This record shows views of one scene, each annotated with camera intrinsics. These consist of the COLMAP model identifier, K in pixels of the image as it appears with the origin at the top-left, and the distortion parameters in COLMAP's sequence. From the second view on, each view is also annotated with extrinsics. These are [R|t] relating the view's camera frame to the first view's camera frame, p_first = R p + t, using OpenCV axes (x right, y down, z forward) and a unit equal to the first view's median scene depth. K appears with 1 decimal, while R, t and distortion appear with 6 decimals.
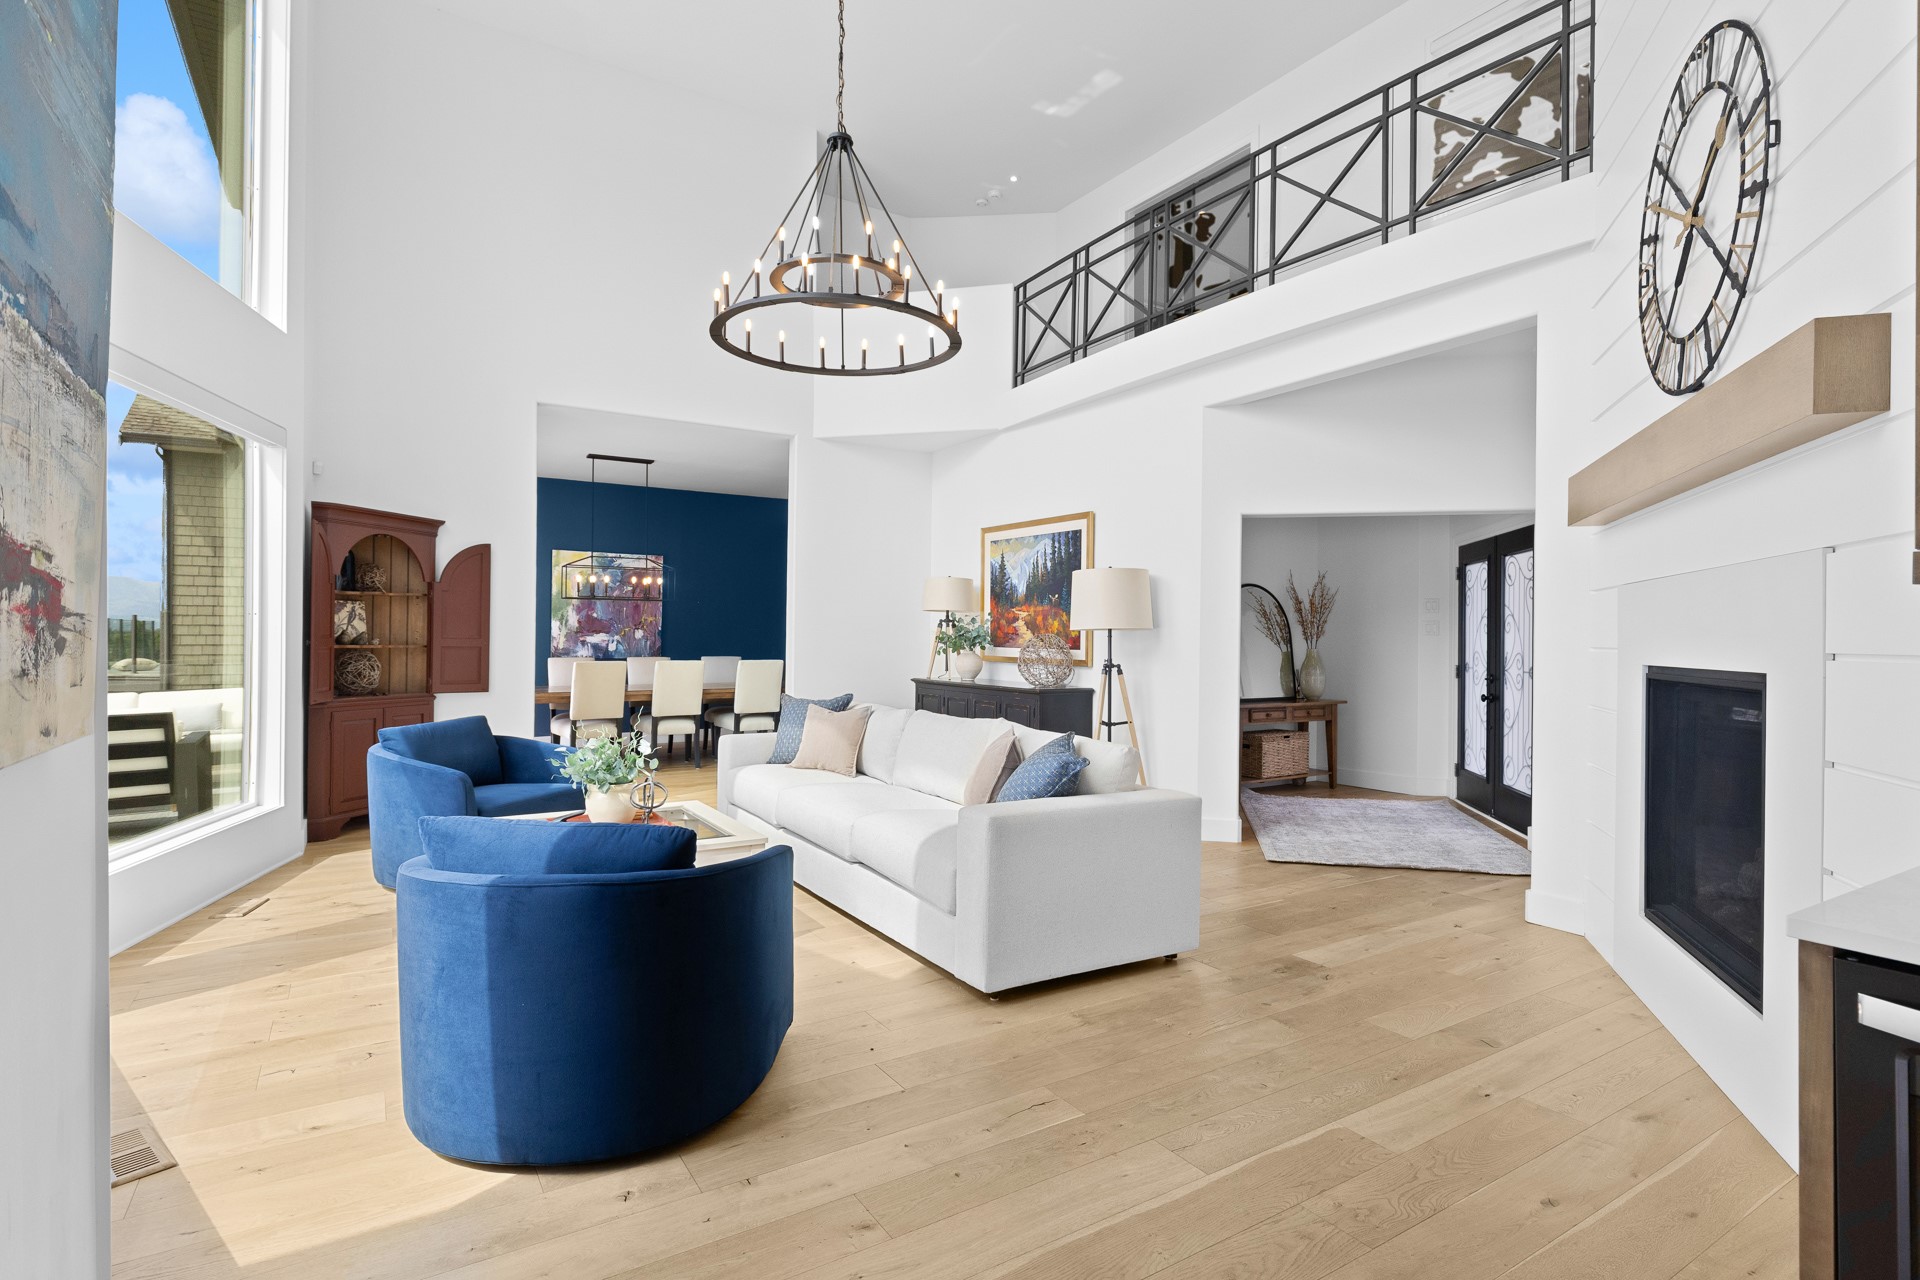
lens RADIAL K [[964.5, 0, 956.8], [0, 964.5, 636.7], [0, 0, 1]] dist [0.000463, -0.000059]
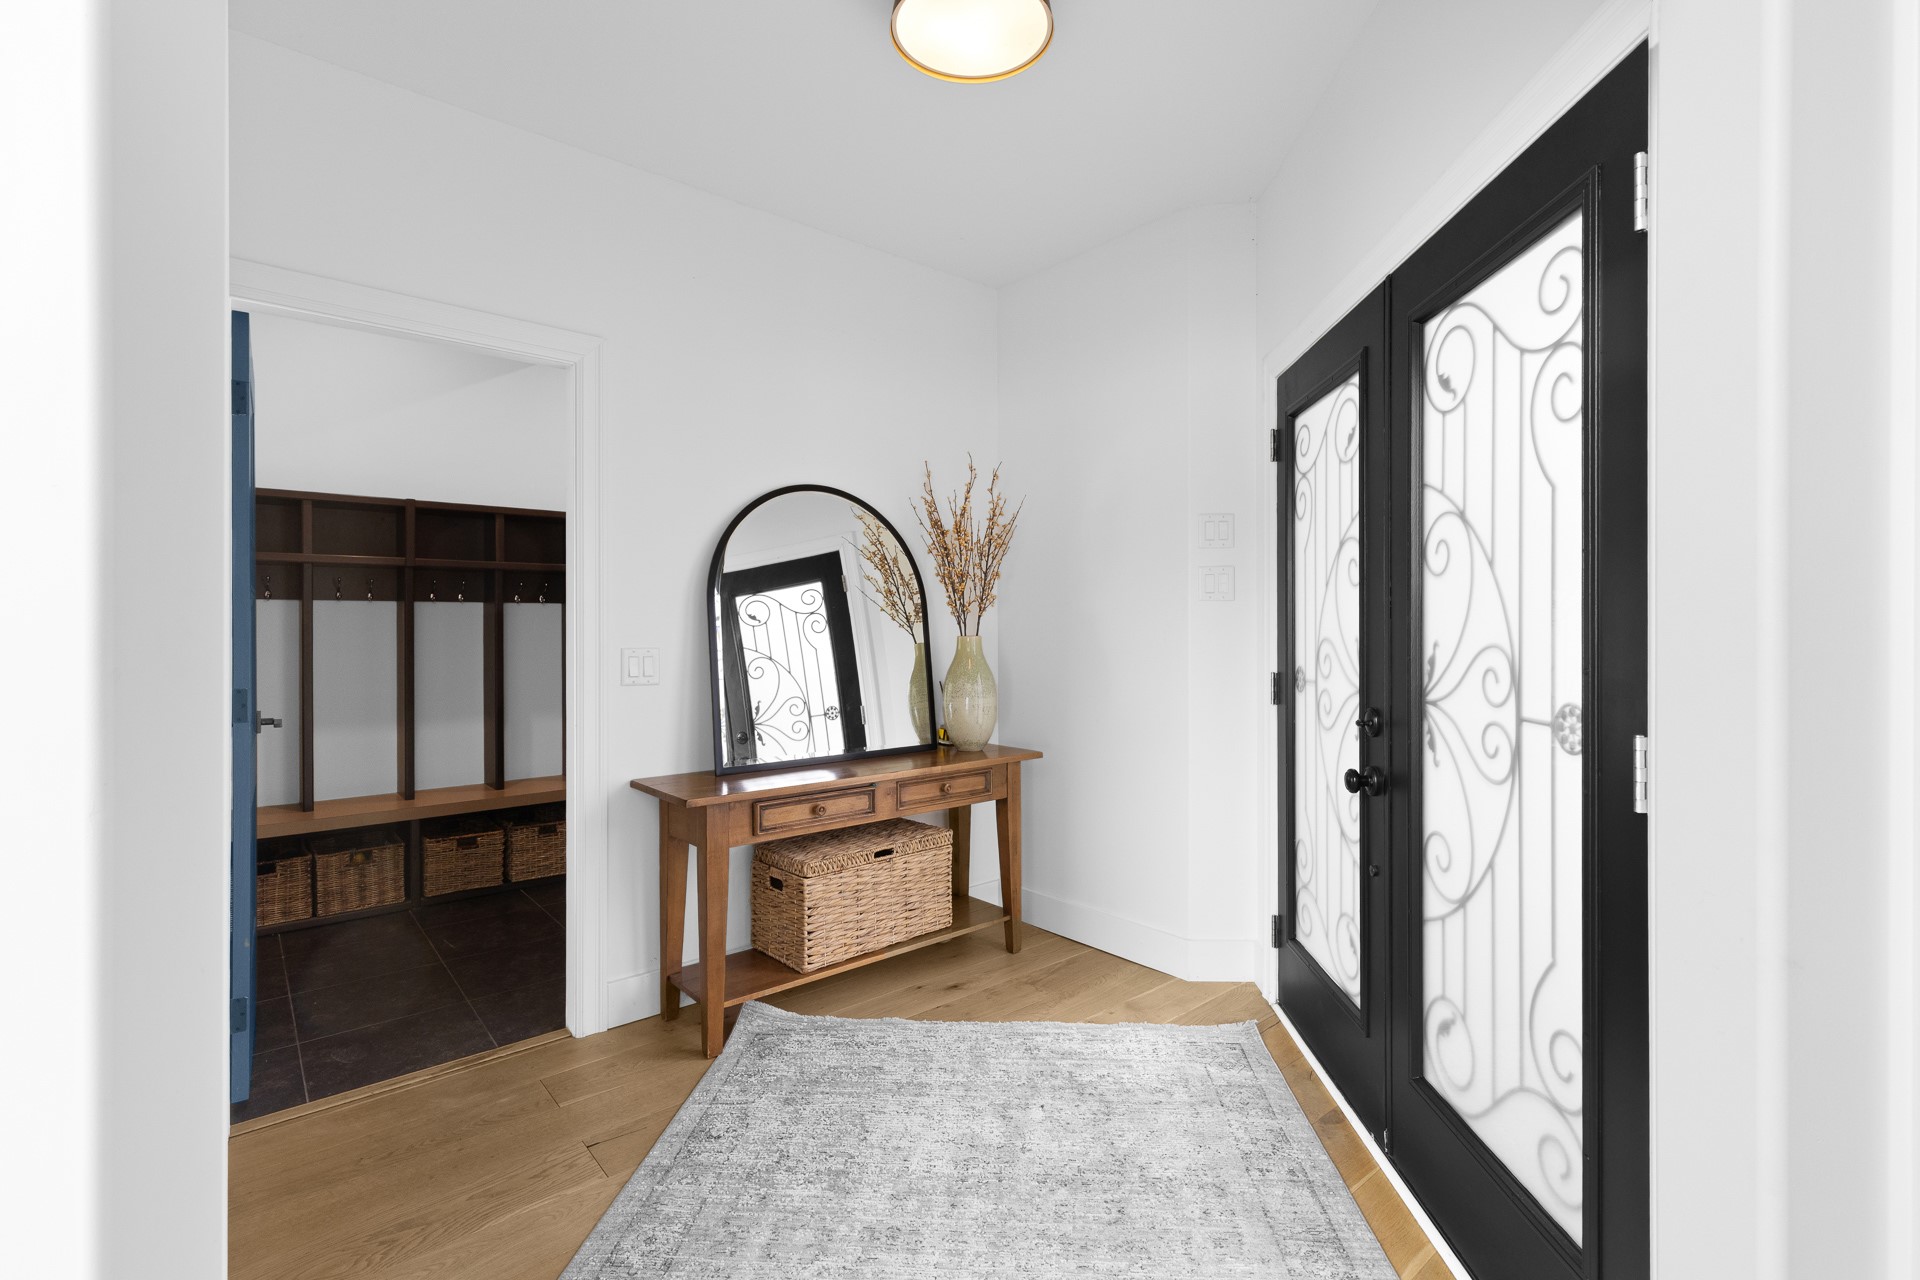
lens RADIAL K [[876.2, 0, 967.8], [0, 876.2, 632.0], [0, 0, 1]] dist [0.004605, 0.000801]
pose [[0.990017, -0.010202, 0.140576, 0.460867], [0.009576, 0.999941, 0.005128, 0.012317], [-0.140620, -0.003730, 0.990057, 0.888710]]
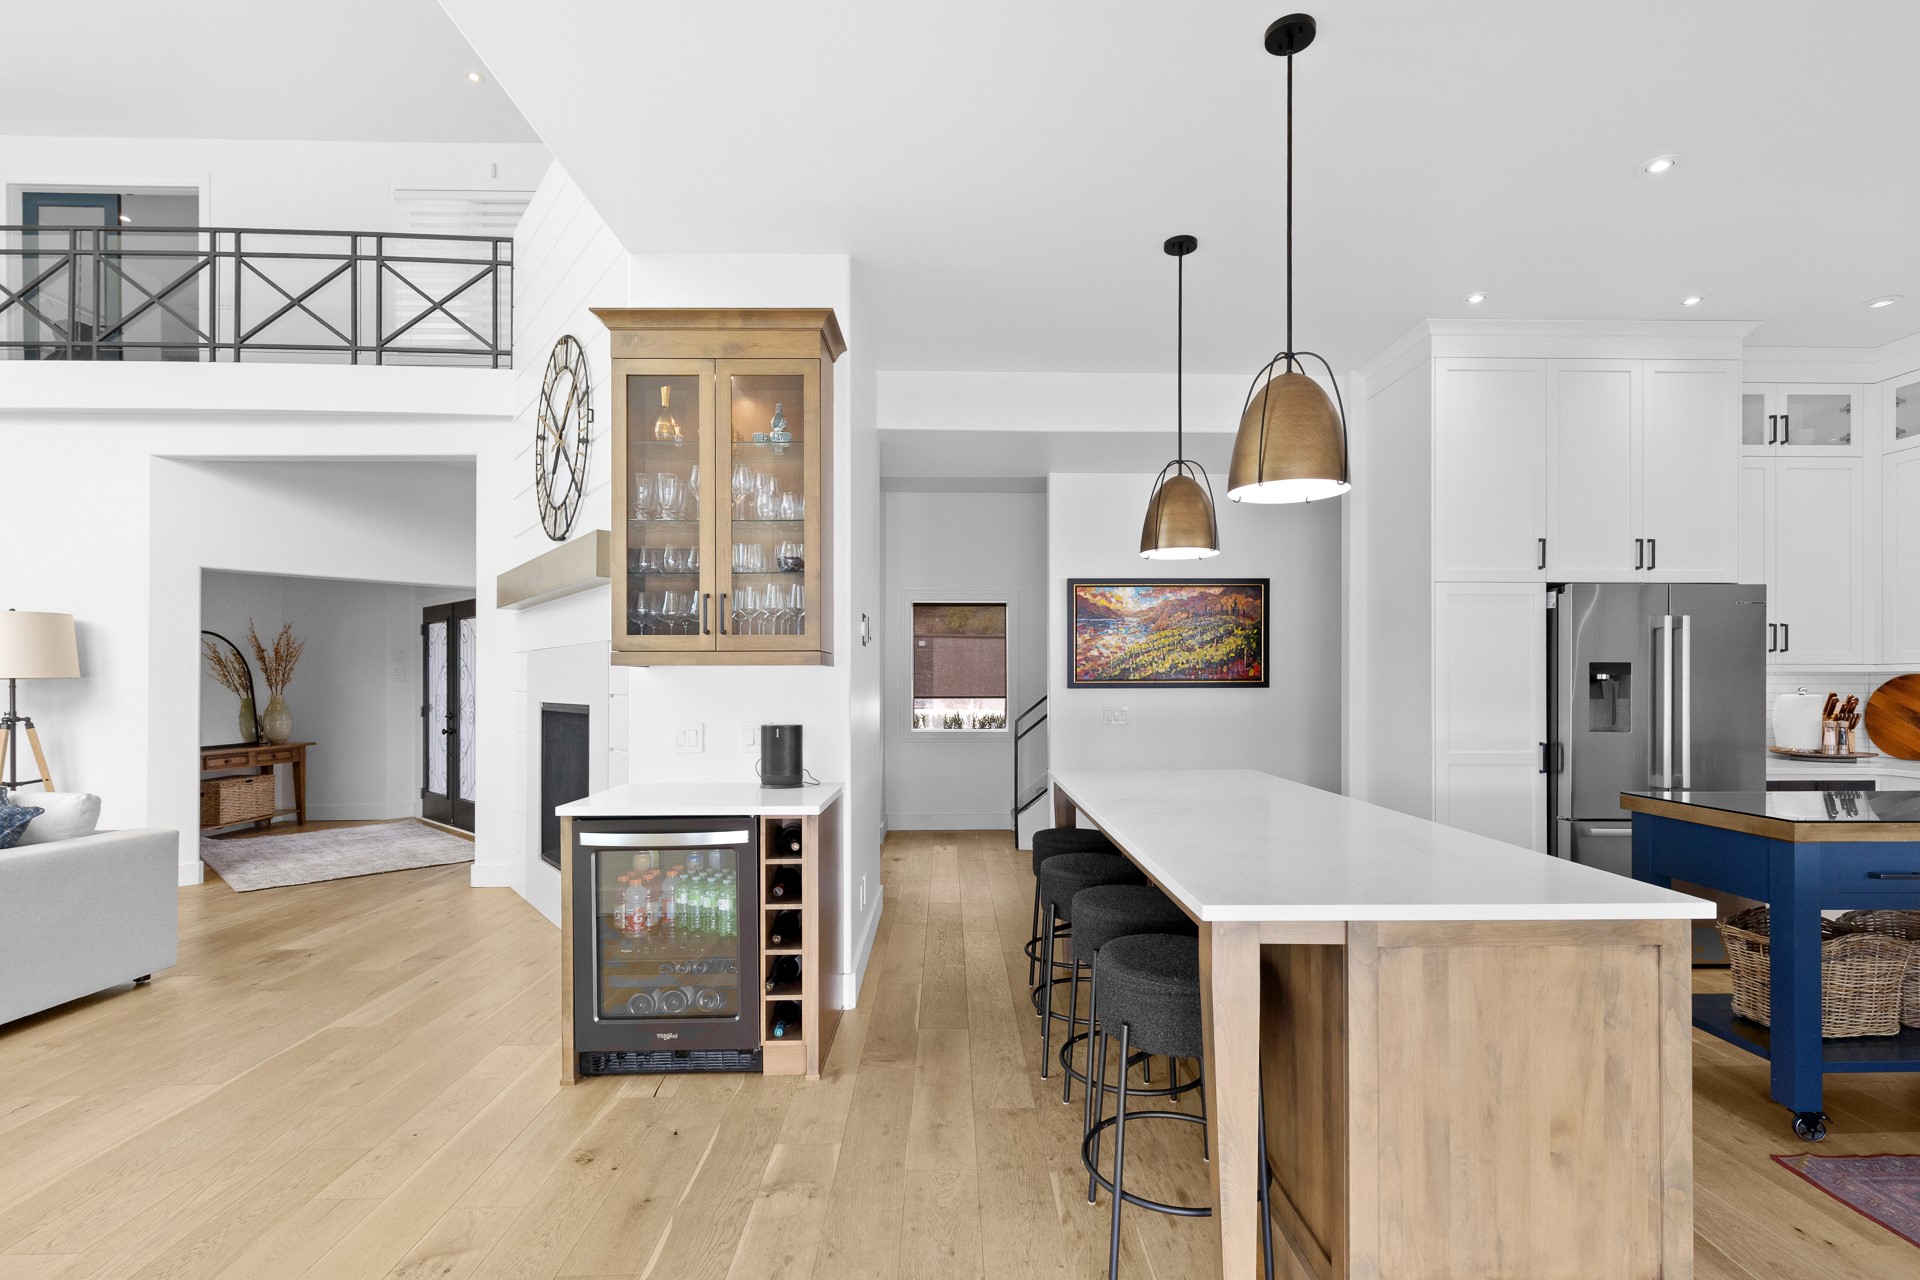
lens RADIAL K [[876.2, 0, 968.3], [0, 876.2, 676.3], [0, 0, 1]] dist [0.004605, 0.000801]
pose [[0.514204, -0.003808, 0.857660, -0.096922], [0.006546, 0.999978, 0.000516, -0.005184], [-0.857643, 0.005349, 0.514217, -0.204052]]
